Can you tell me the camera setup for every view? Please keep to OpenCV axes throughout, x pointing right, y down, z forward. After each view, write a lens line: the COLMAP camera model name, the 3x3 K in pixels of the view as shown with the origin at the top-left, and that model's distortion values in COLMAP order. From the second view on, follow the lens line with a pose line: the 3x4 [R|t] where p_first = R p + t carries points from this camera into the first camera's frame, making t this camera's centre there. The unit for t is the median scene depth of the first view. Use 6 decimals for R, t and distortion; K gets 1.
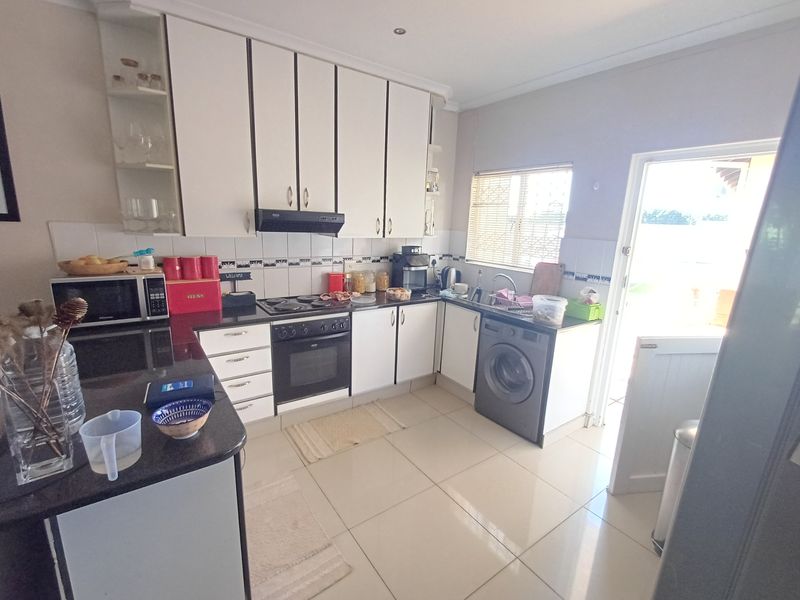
lens RADIAL K [[366.6, 0, 405.2], [0, 366.6, 304.4], [0, 0, 1]] dist [-0.001052, -0.000056]
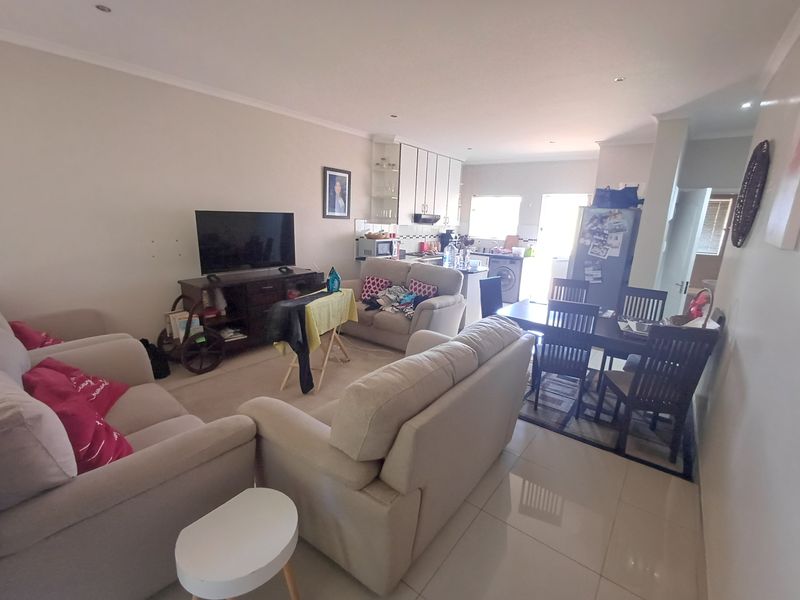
lens RADIAL K [[366.6, 0, 405.2], [0, 366.6, 304.4], [0, 0, 1]] dist [-0.001052, -0.000056]
pose [[0.957490, -0.066318, 0.280740, -1.089767], [0.060789, 0.997747, 0.028368, 0.251086], [-0.281989, -0.010096, 0.959364, -1.235296]]
